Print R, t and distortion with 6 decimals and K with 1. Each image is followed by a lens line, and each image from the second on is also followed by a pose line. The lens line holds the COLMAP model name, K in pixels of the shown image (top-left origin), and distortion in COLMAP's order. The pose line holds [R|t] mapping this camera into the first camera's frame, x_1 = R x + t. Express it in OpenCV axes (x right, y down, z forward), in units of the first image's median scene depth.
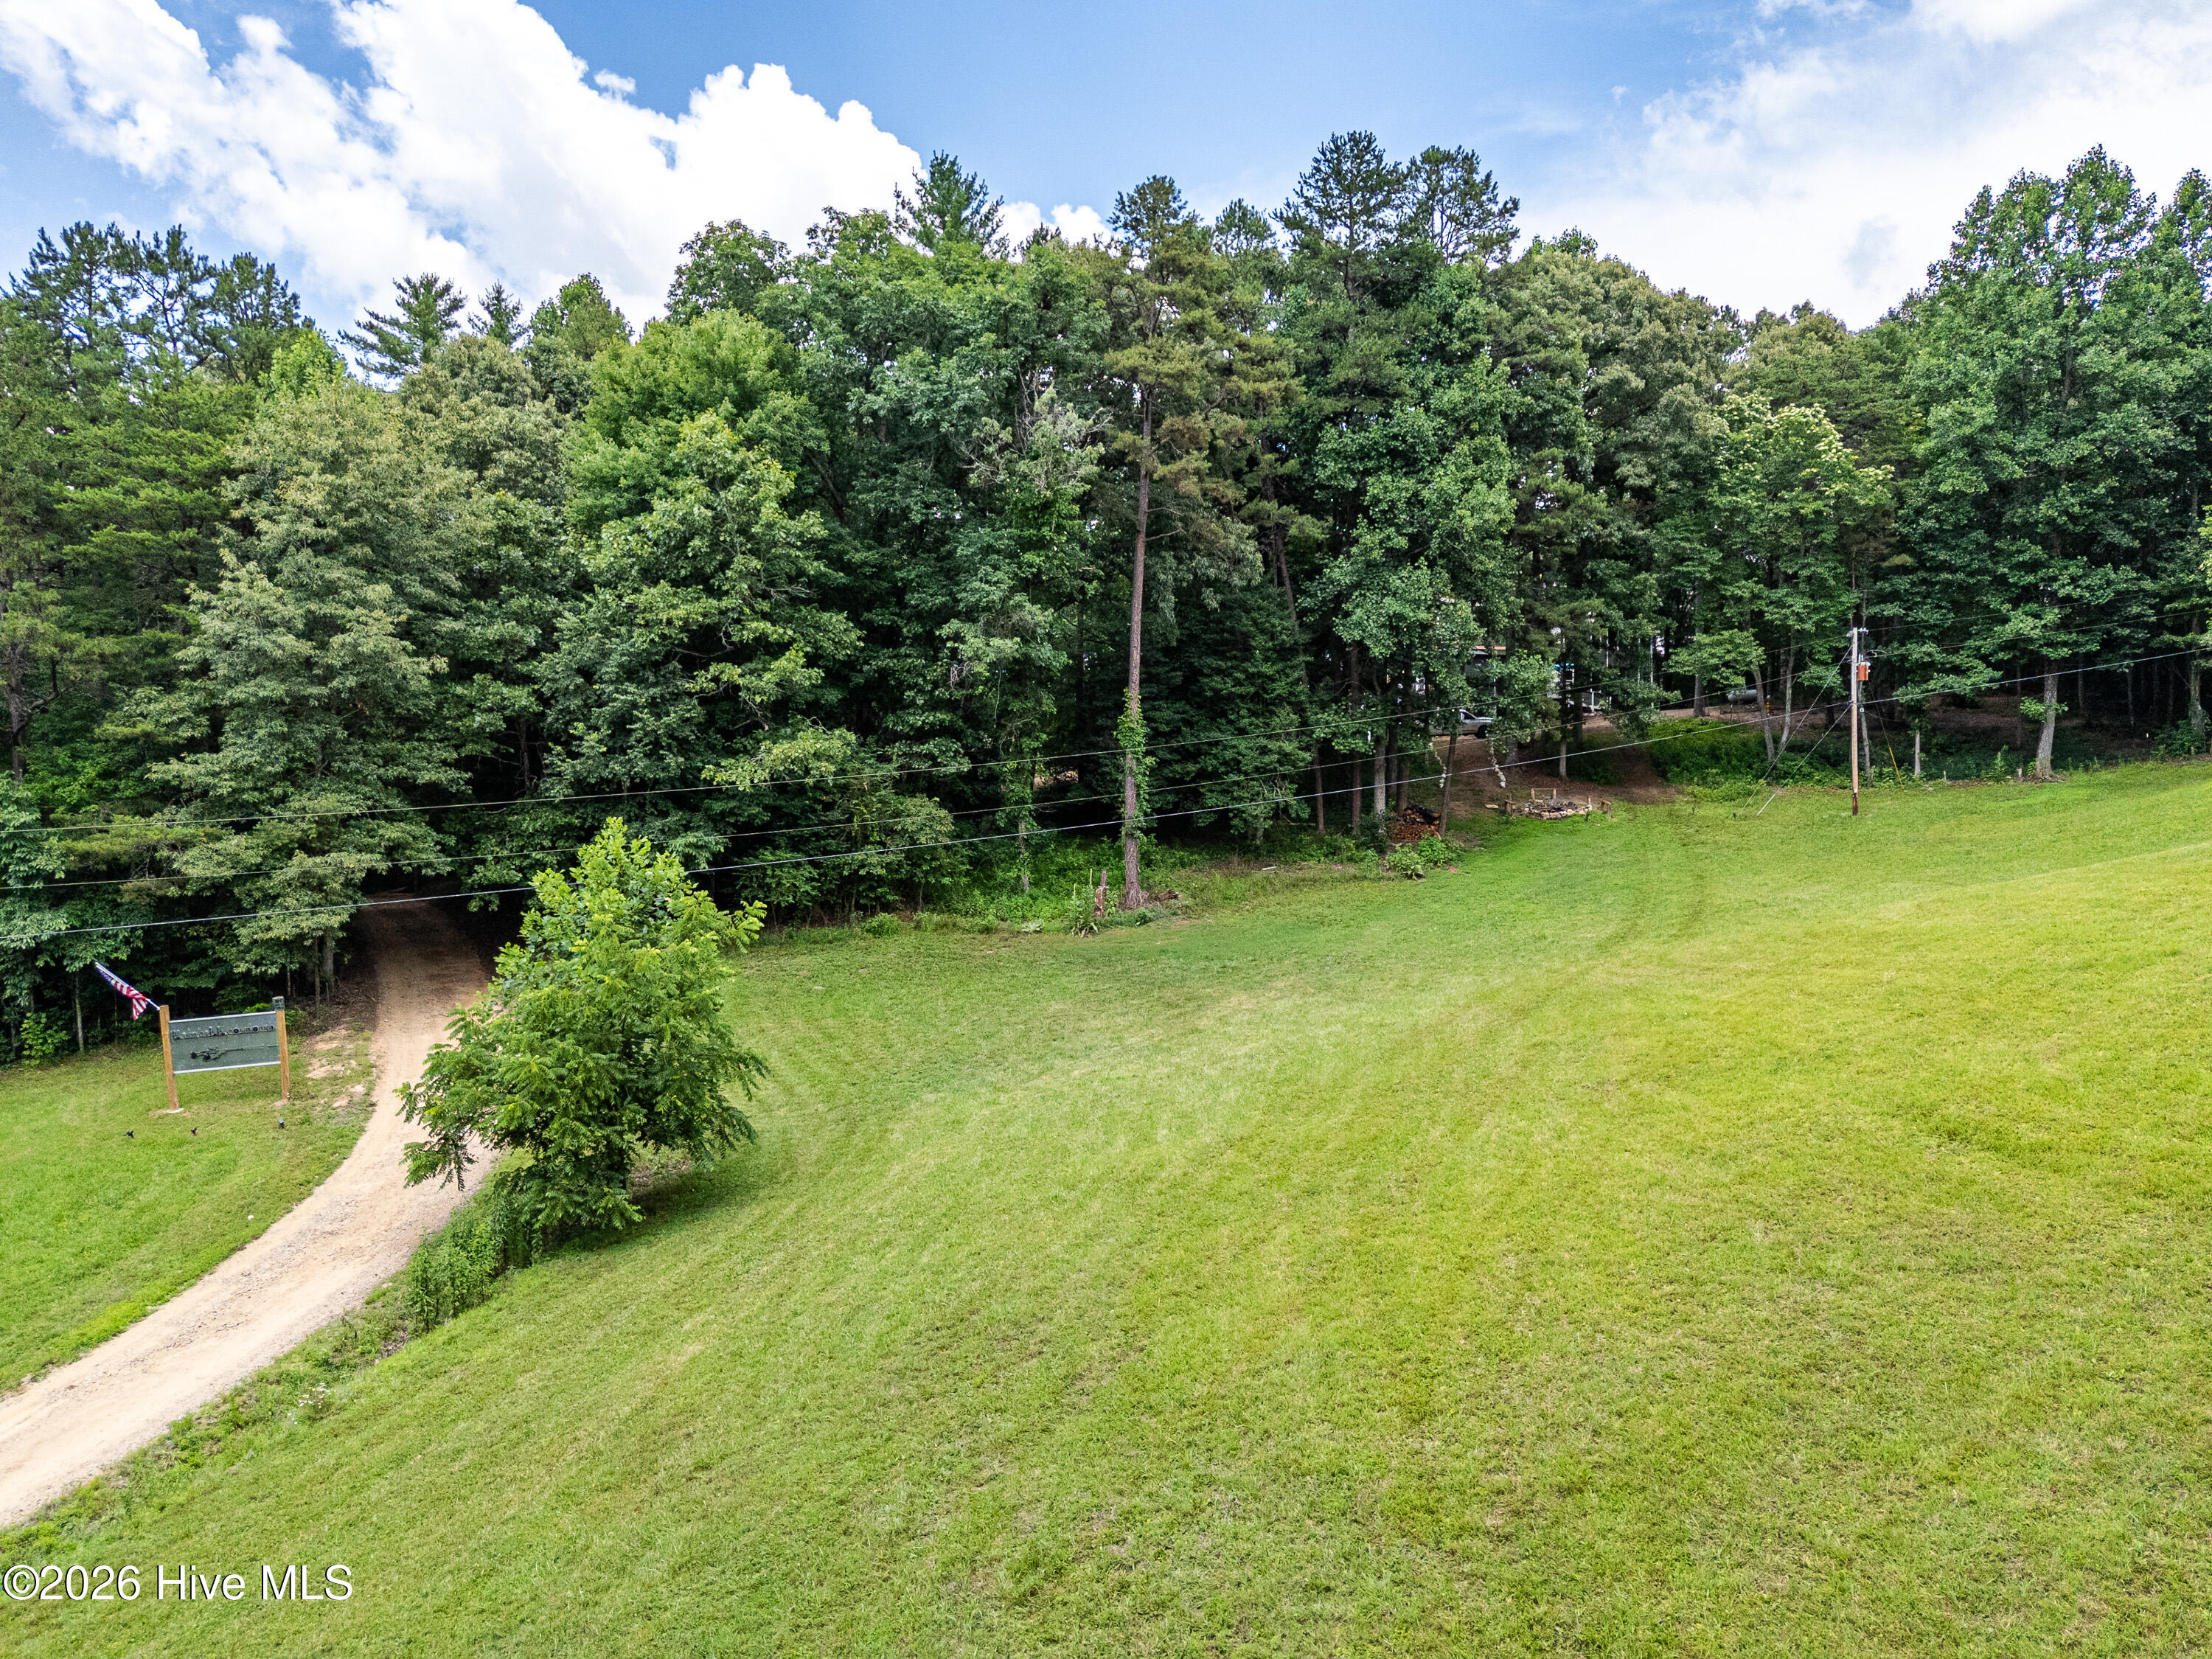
lens RADIAL K [[1629.2, 0, 1109.4], [0, 1629.2, 832.7], [0, 0, 1]] dist [0.087791, -0.079744]
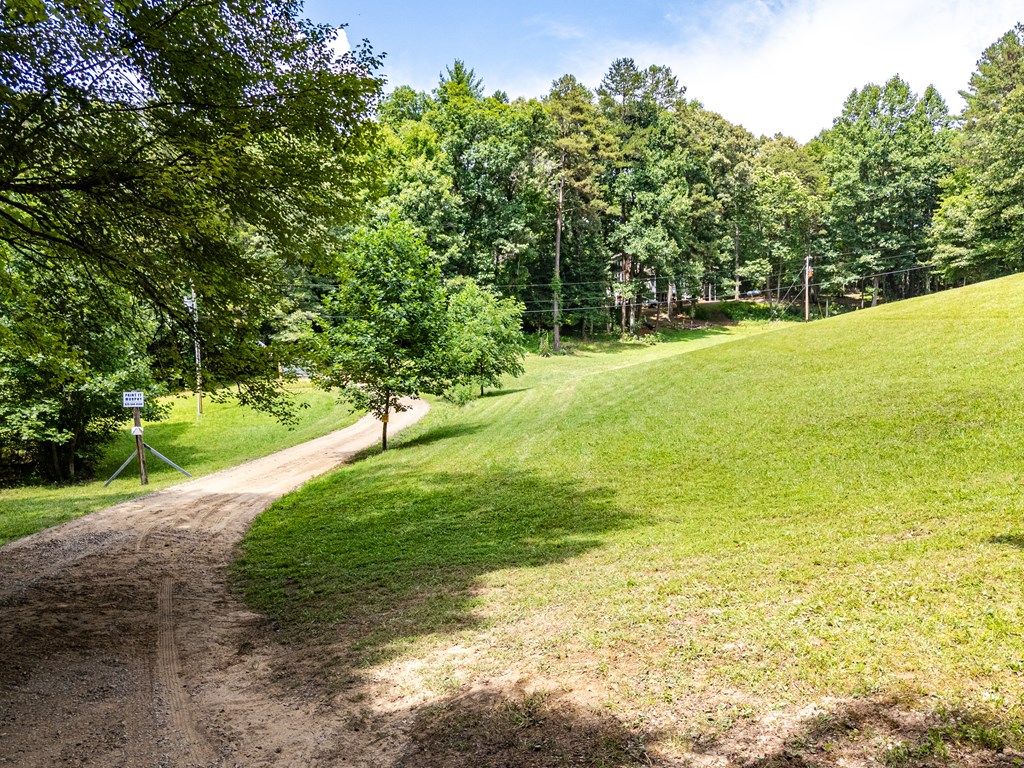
lens RADIAL K [[754.2, 0, 513.6], [0, 754.2, 385.5], [0, 0, 1]] dist [0.087791, -0.079744]
pose [[0.995678, 0.000600, 0.092875, -0.133030], [-0.002209, 0.999849, 0.017220, 0.064118], [-0.092850, -0.017351, 0.995529, -0.175825]]
